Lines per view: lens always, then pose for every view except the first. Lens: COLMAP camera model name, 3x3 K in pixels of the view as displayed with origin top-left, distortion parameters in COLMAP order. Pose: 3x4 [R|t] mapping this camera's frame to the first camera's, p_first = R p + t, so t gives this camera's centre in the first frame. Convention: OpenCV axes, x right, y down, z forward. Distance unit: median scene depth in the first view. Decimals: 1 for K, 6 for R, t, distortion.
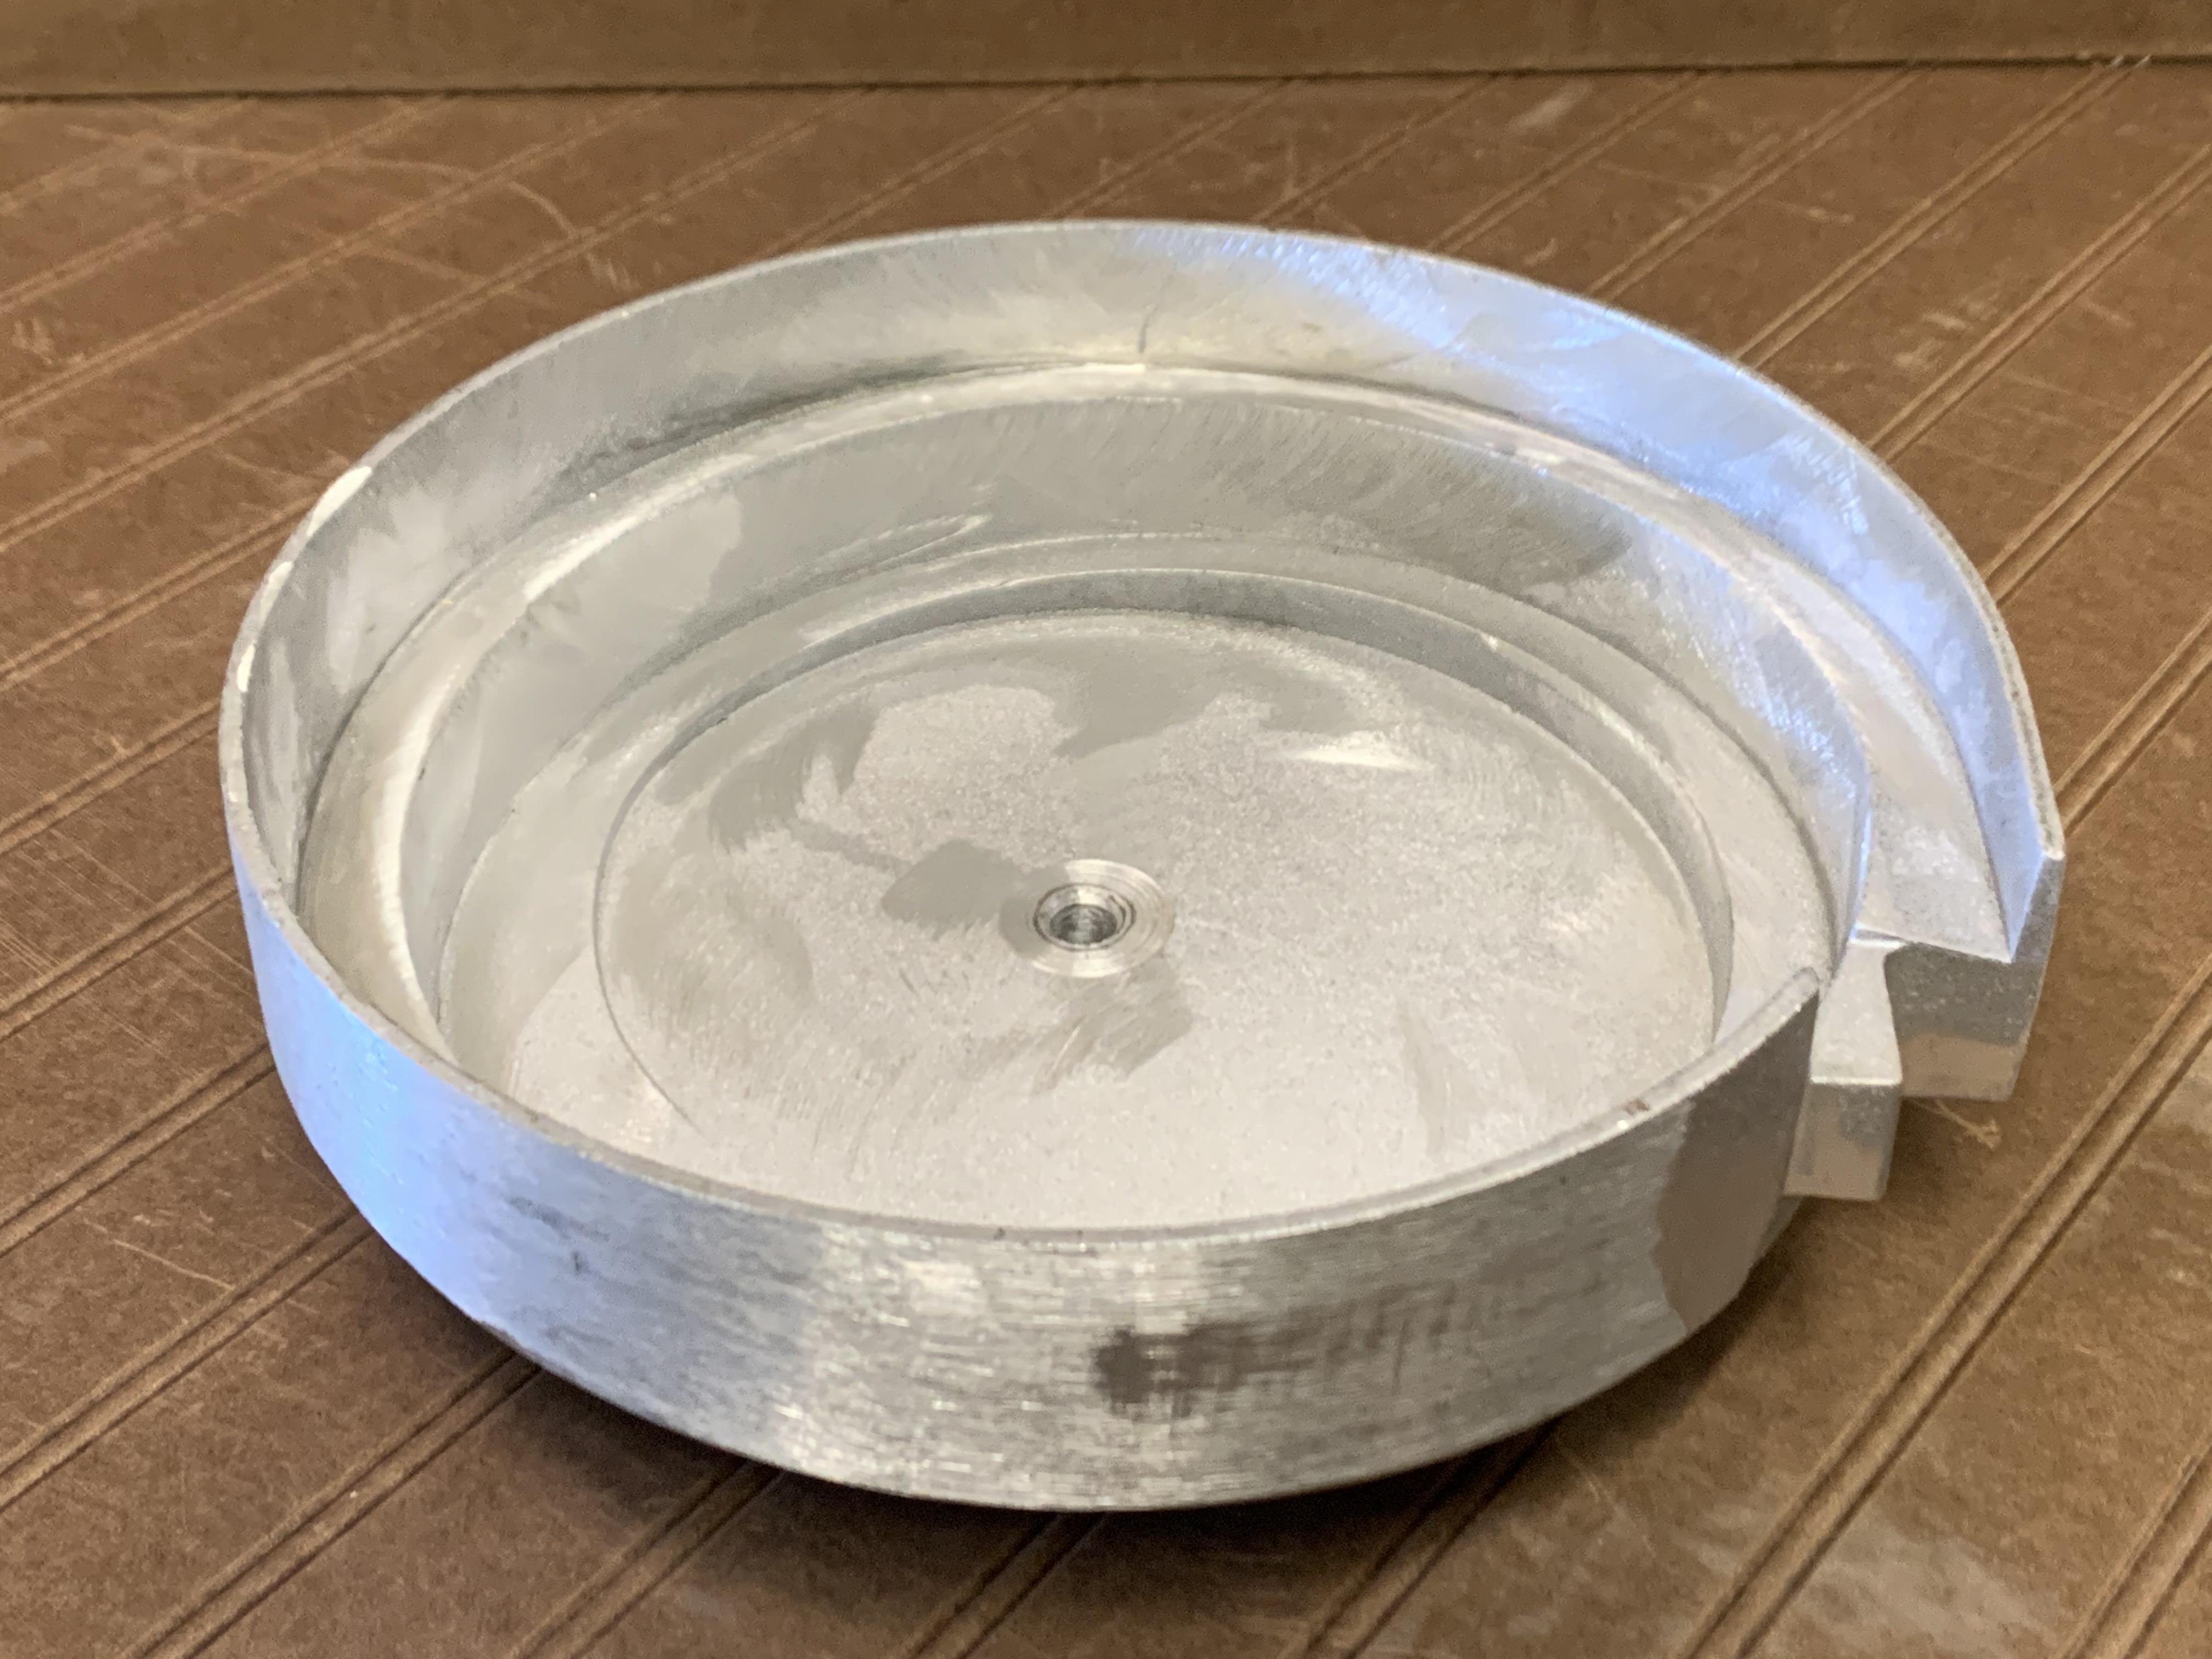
lens RADIAL K [[3018.3, 0, 1106.4], [0, 3018.3, 841.7], [0, 0, 1]] dist [0.031513, 0.000000]
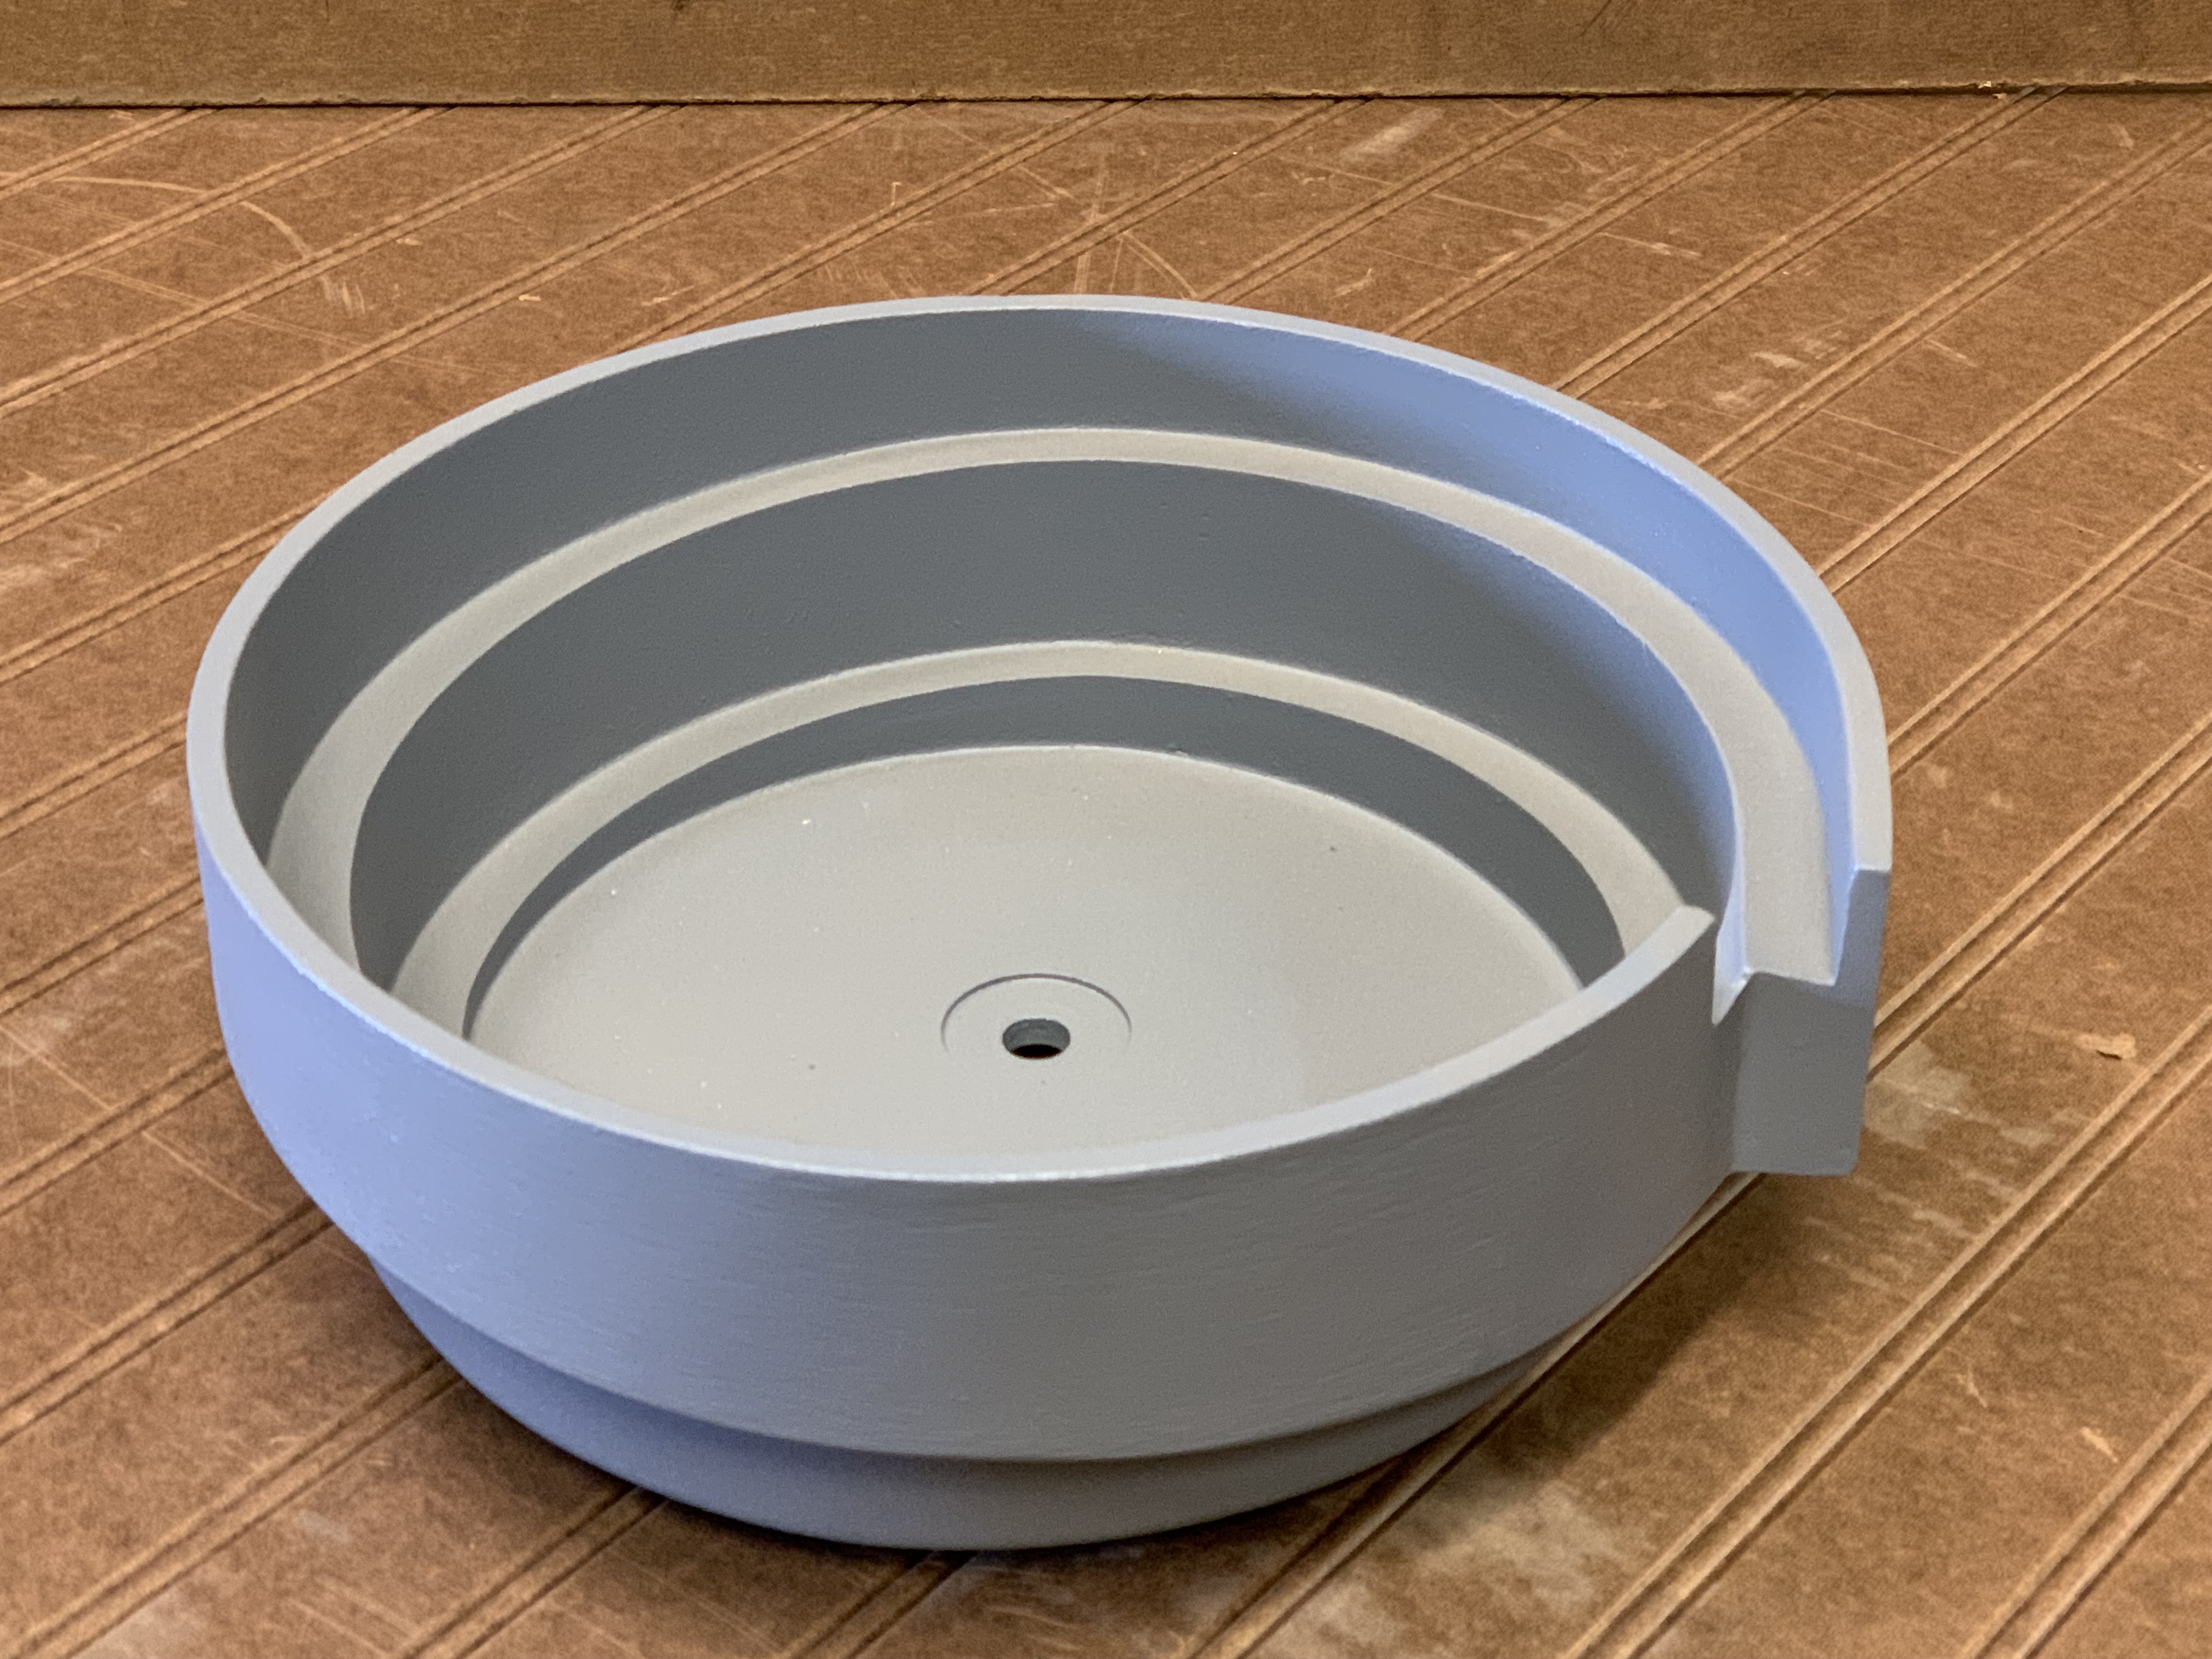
lens RADIAL K [[4104.0, 0, 1143.3], [0, 4104.0, 803.9], [0, 0, 1]] dist [0.079963, 0.000000]
pose [[0.999937, 0.009792, -0.005455, 0.117215], [-0.010236, 0.996022, -0.088517, 0.101004], [0.004566, 0.088567, 0.996060, -0.320216]]
